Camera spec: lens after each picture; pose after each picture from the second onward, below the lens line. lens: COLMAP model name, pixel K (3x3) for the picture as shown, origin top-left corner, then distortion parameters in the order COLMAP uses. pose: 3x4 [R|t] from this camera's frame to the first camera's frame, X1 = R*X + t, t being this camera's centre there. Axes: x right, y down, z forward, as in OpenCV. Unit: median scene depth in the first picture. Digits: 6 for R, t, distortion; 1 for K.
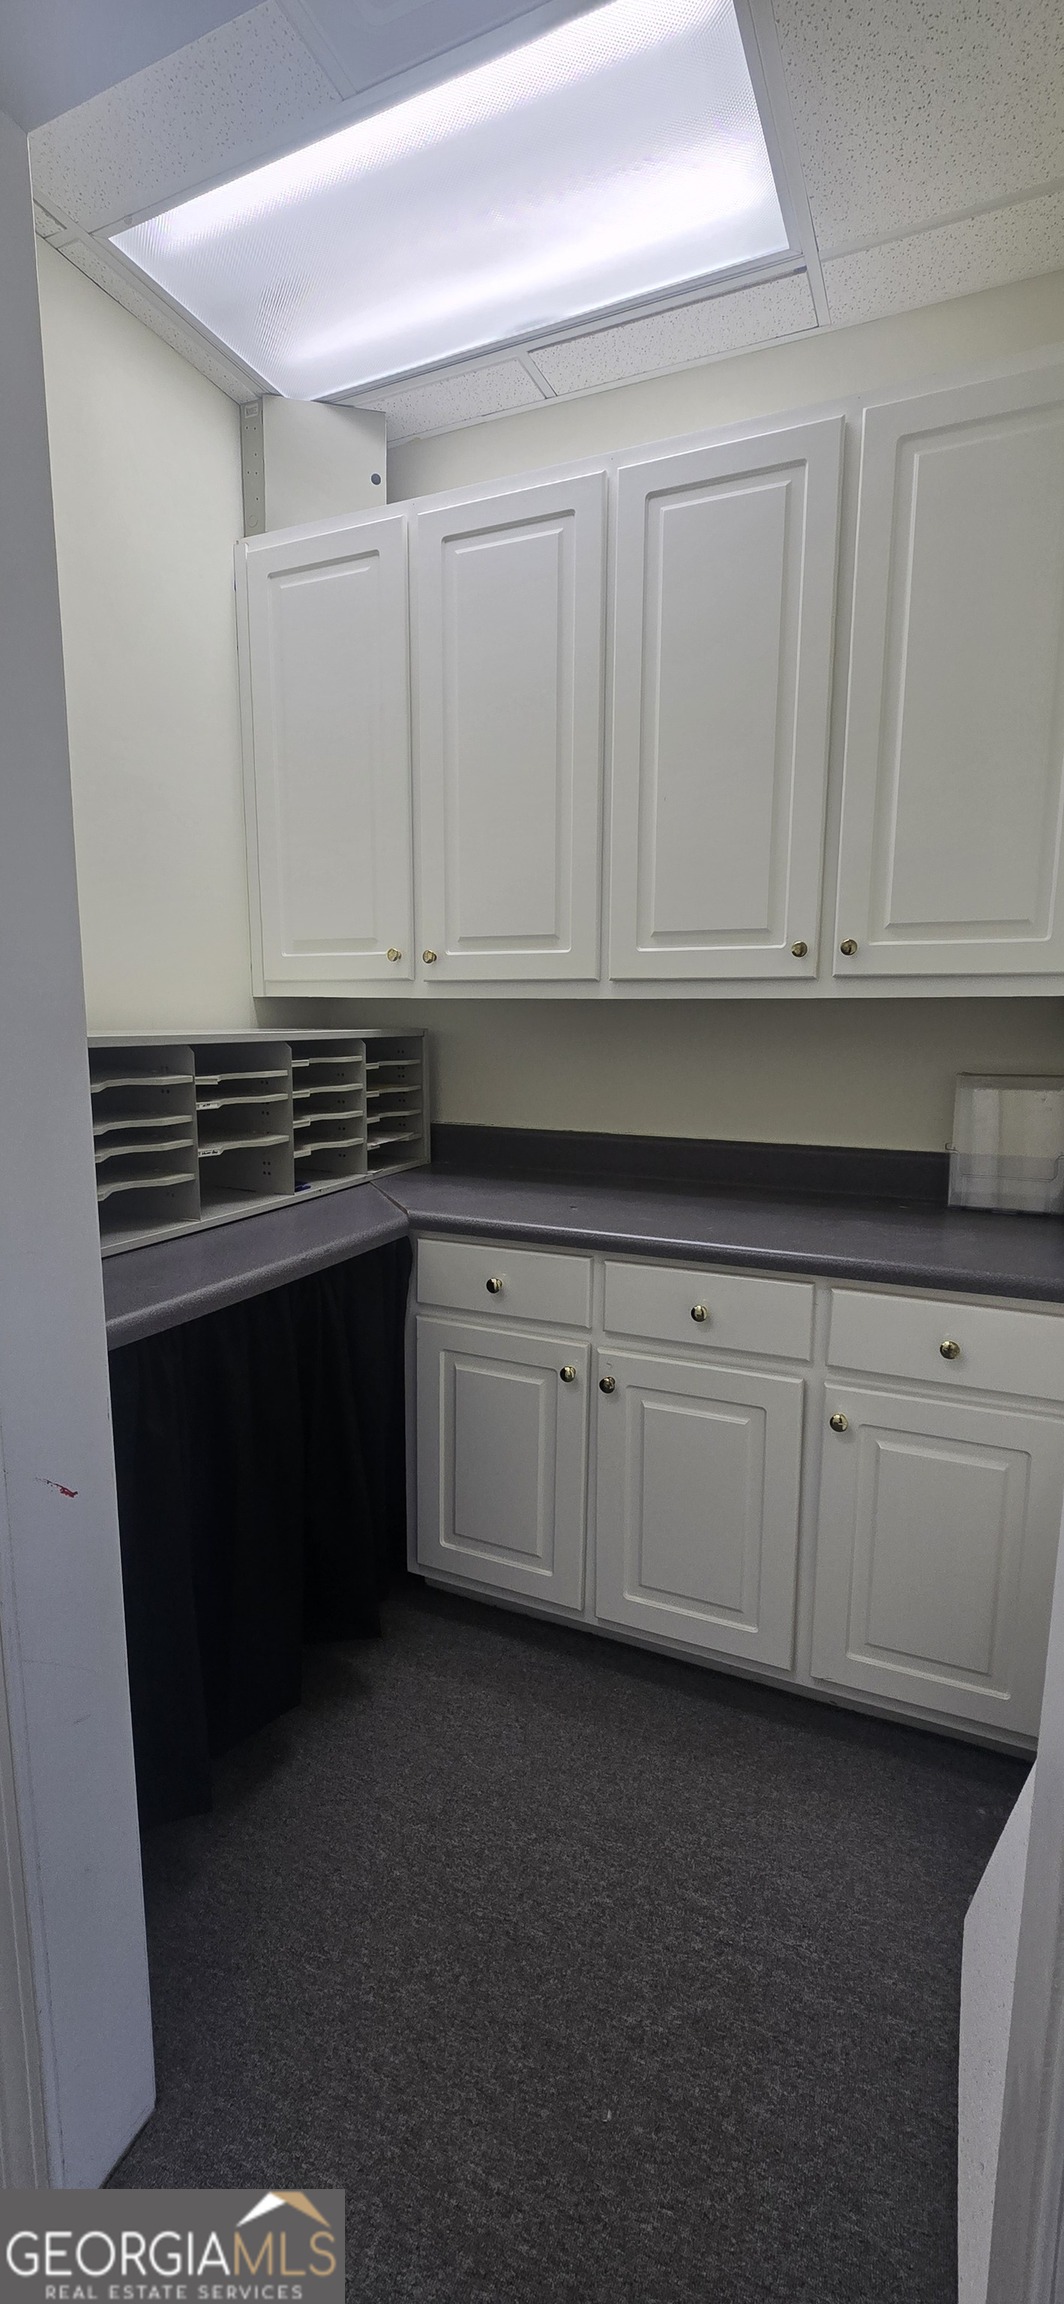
lens RADIAL K [[934.2, 0, 527.0], [0, 934.2, 1146.5], [0, 0, 1]] dist [-0.007570, 0.002748]
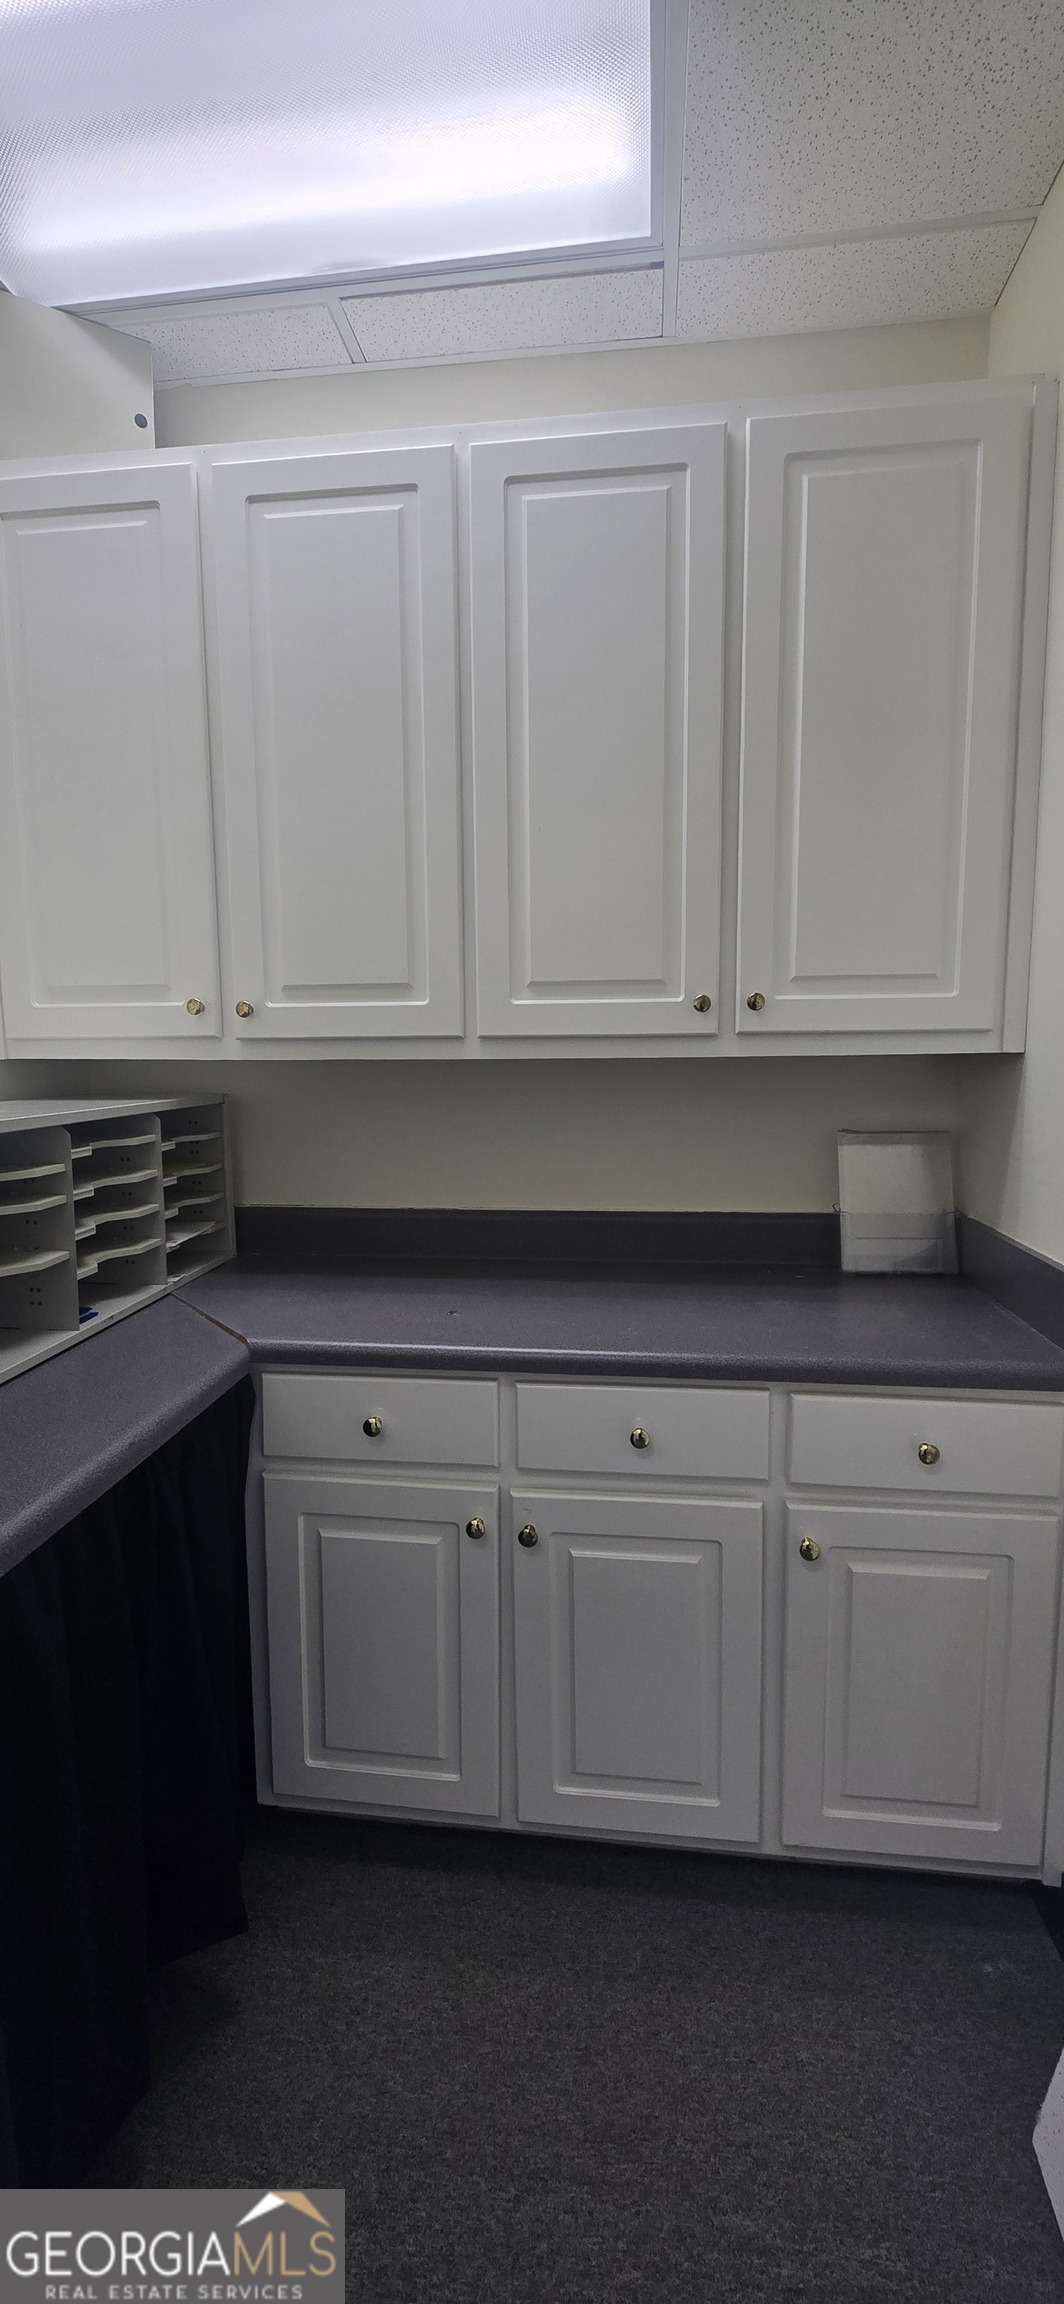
lens RADIAL K [[933.2, 0, 529.7], [0, 933.2, 1142.8], [0, 0, 1]] dist [-0.007341, 0.003481]
pose [[0.955417, -0.044397, 0.291902, -0.127022], [0.055937, 0.997943, -0.031305, -0.058099], [-0.289911, 0.046237, 0.955936, 0.196665]]
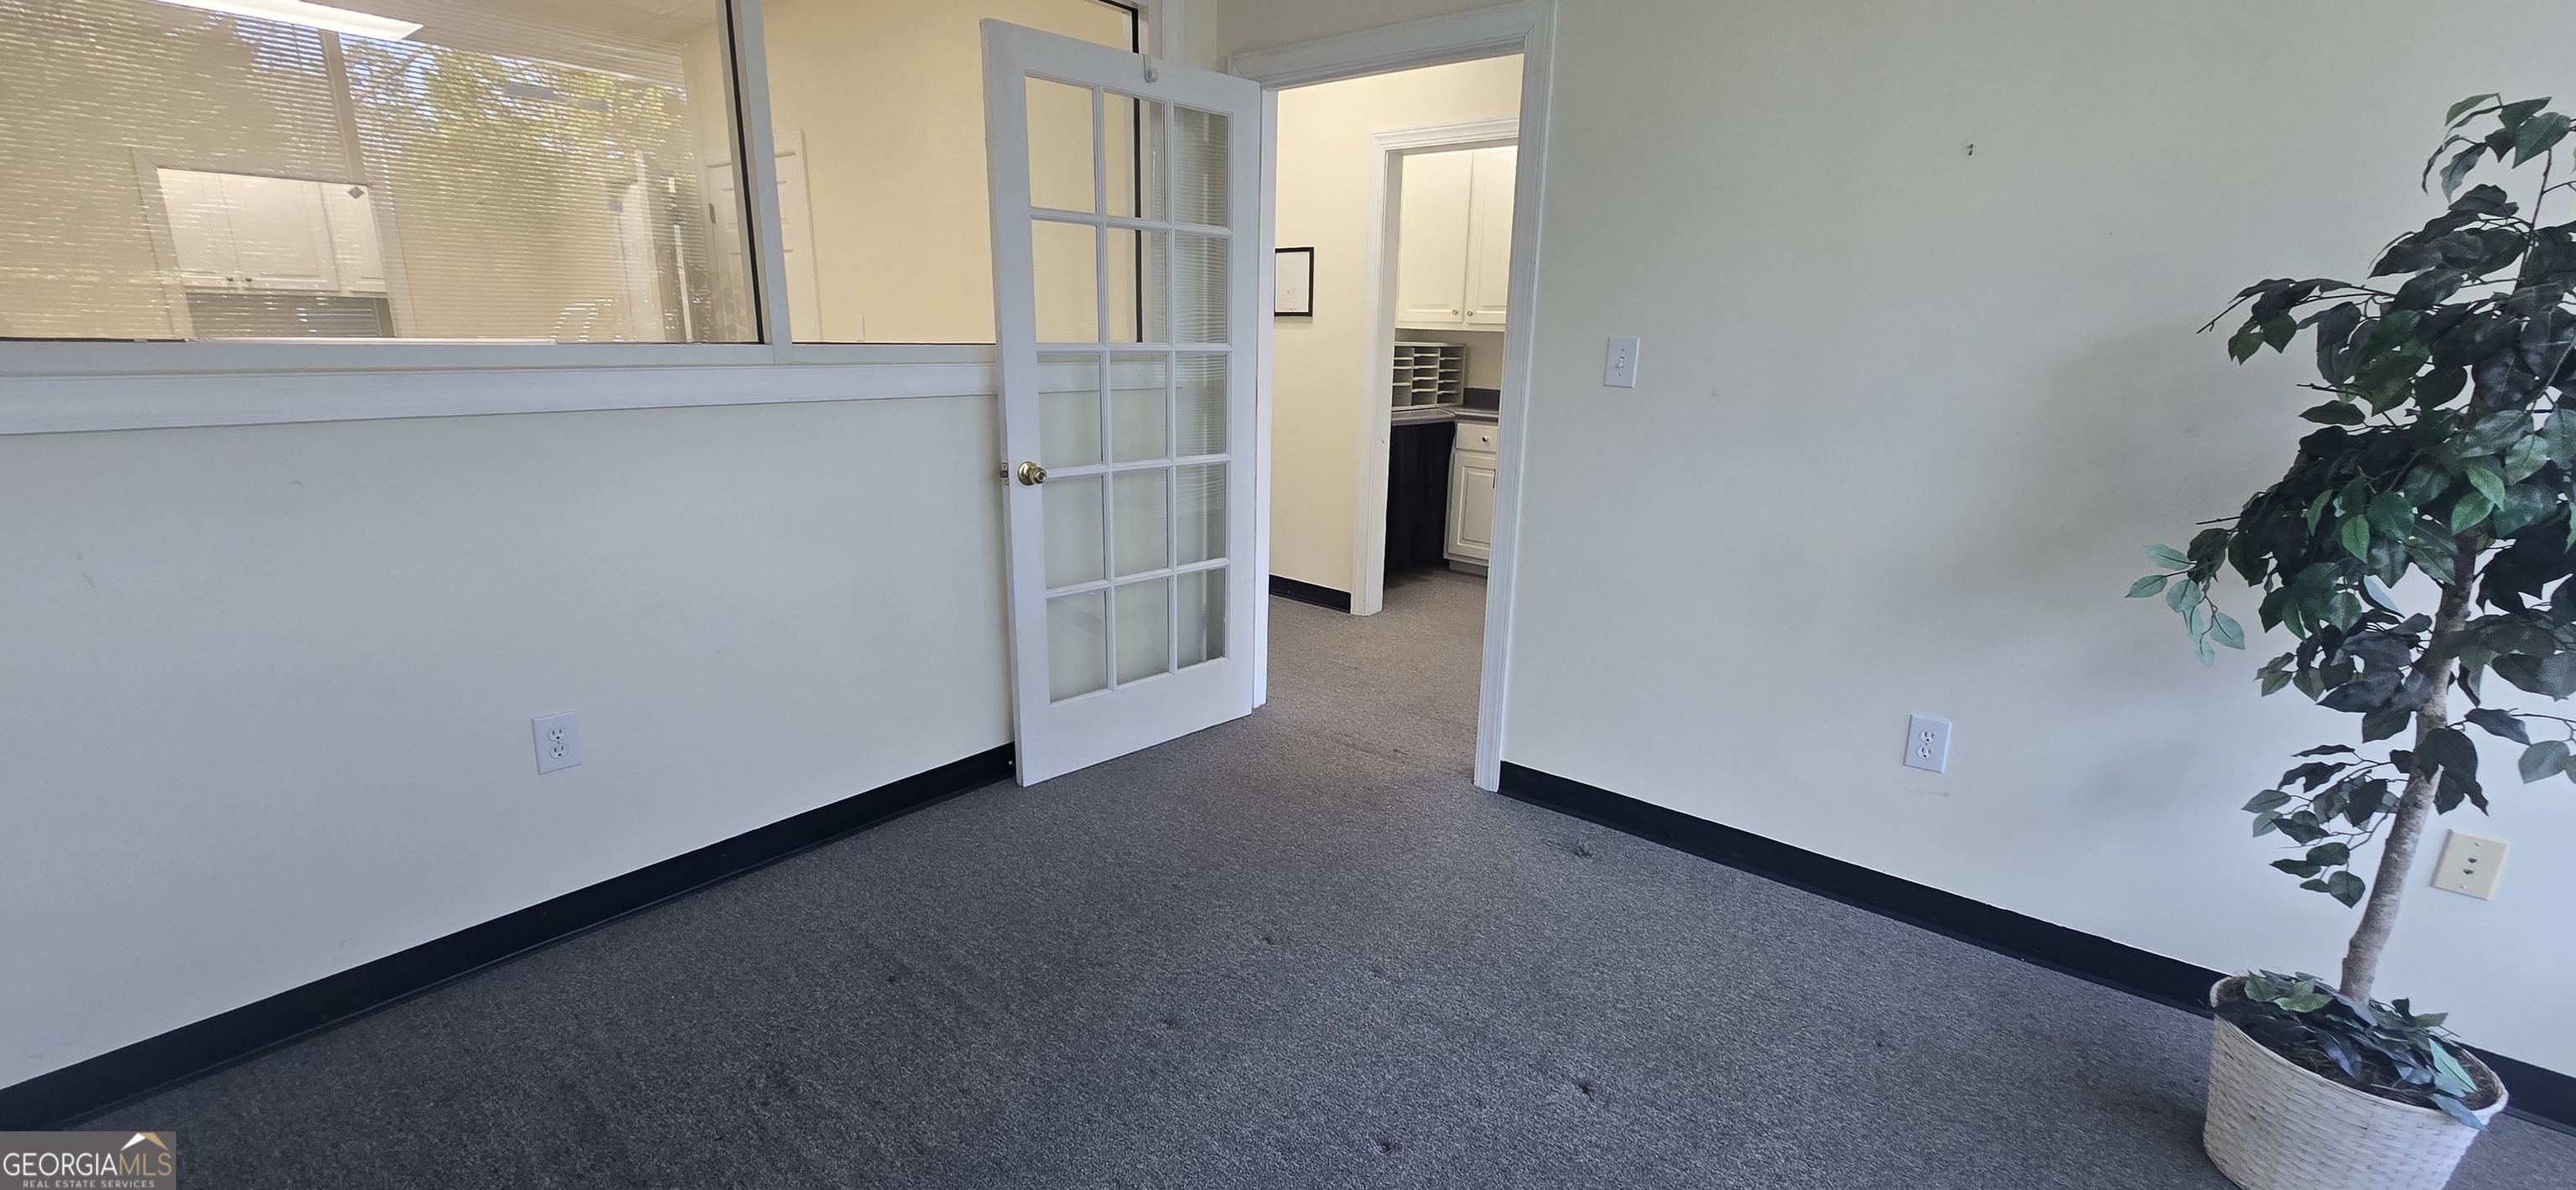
lens RADIAL K [[1044.6, 0, 1288.0], [0, 1044.6, 595.0], [0, 0, 1]] dist [-0.007570, 0.002748]
pose [[0.965765, 0.081956, -0.246131, 0.196754], [-0.056385, 0.992418, 0.109208, 0.299221], [0.253215, -0.091592, 0.963064, -2.117196]]
